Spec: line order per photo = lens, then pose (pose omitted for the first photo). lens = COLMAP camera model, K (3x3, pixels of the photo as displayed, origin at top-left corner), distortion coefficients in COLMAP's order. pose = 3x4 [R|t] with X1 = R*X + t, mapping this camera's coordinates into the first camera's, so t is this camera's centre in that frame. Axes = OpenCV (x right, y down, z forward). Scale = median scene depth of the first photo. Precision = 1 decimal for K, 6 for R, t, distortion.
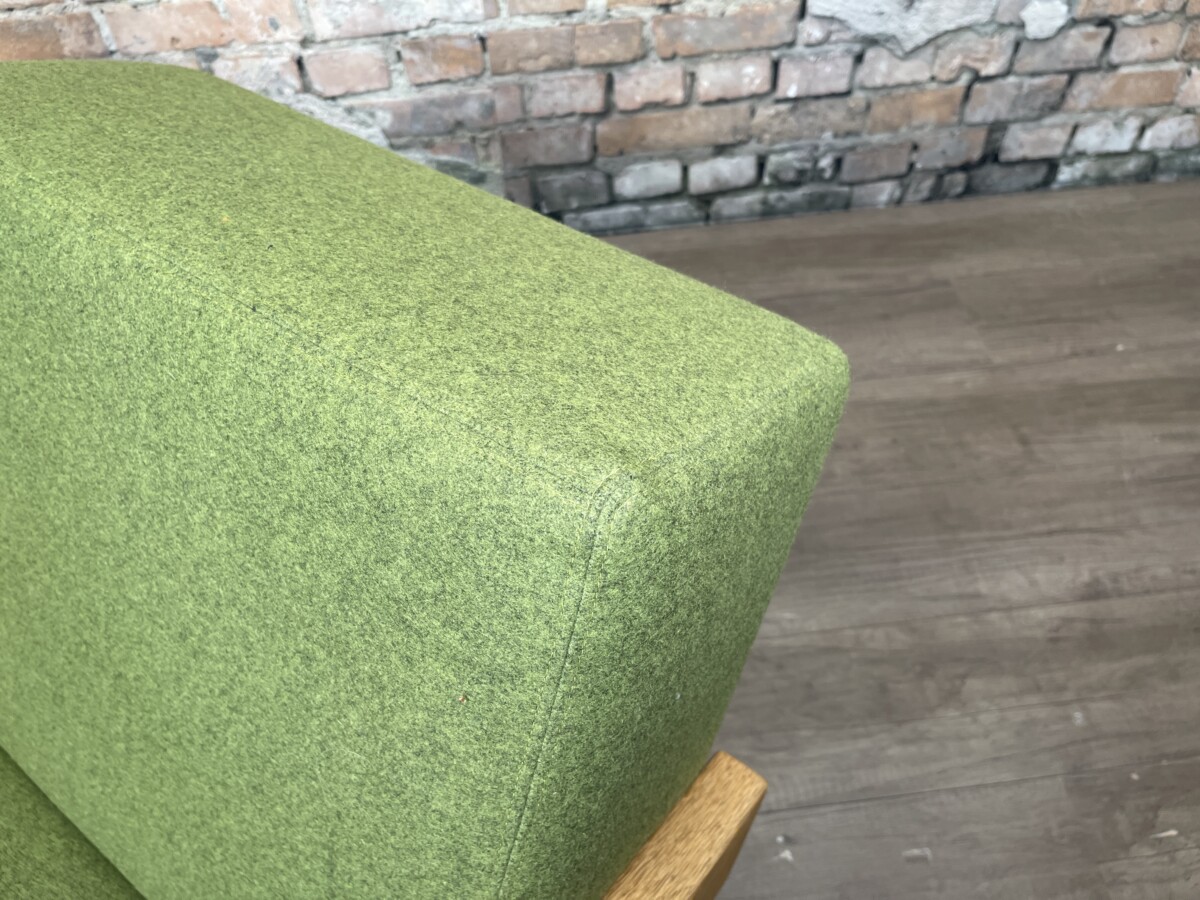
lens RADIAL K [[921.4, 0, 596.9], [0, 921.4, 443.8], [0, 0, 1]] dist [0.080348, -0.128145]
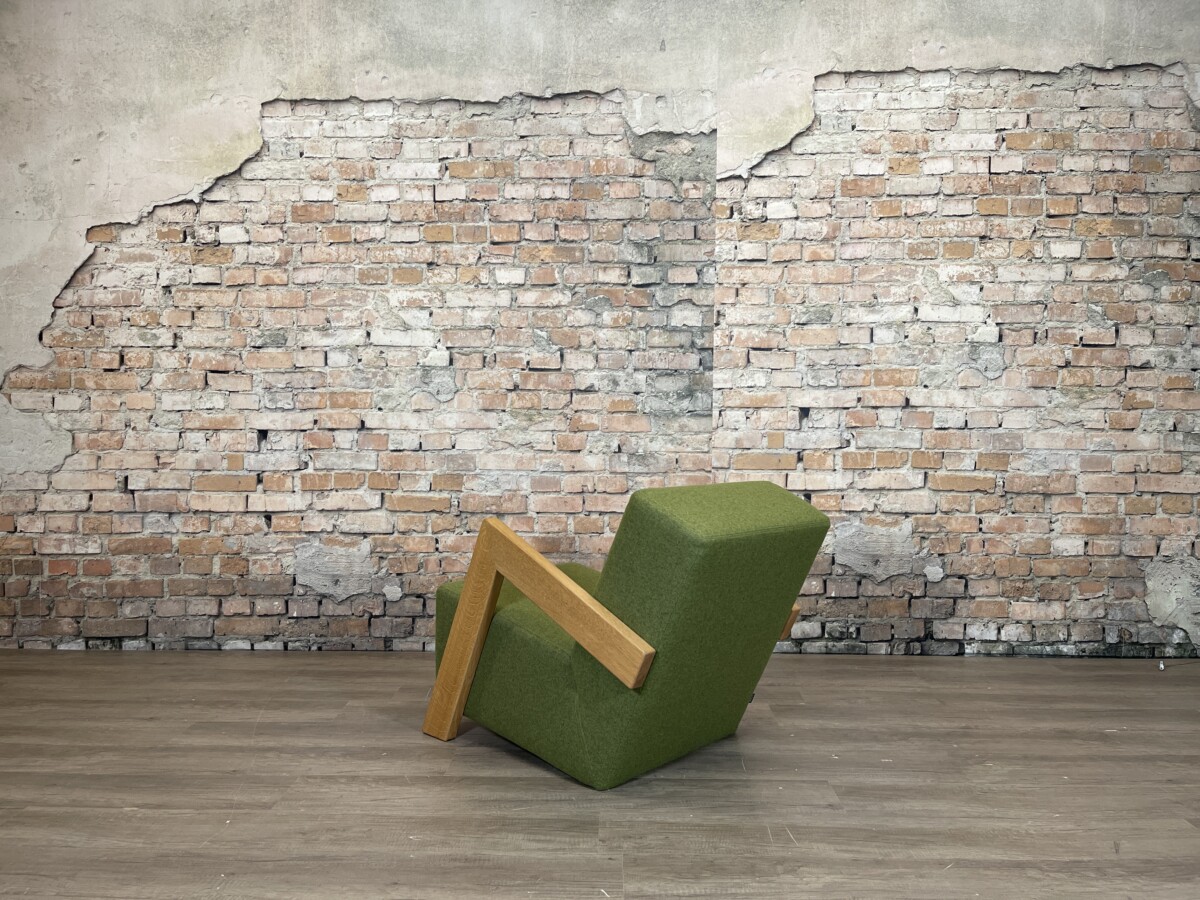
lens RADIAL K [[921.4, 0, 596.9], [0, 921.4, 443.8], [0, 0, 1]] dist [0.080348, -0.128145]
pose [[0.990667, 0.046227, -0.128228, -0.105481], [-0.126111, 0.667823, -0.733559, 1.177954], [0.051723, 0.742884, 0.667419, -0.911859]]
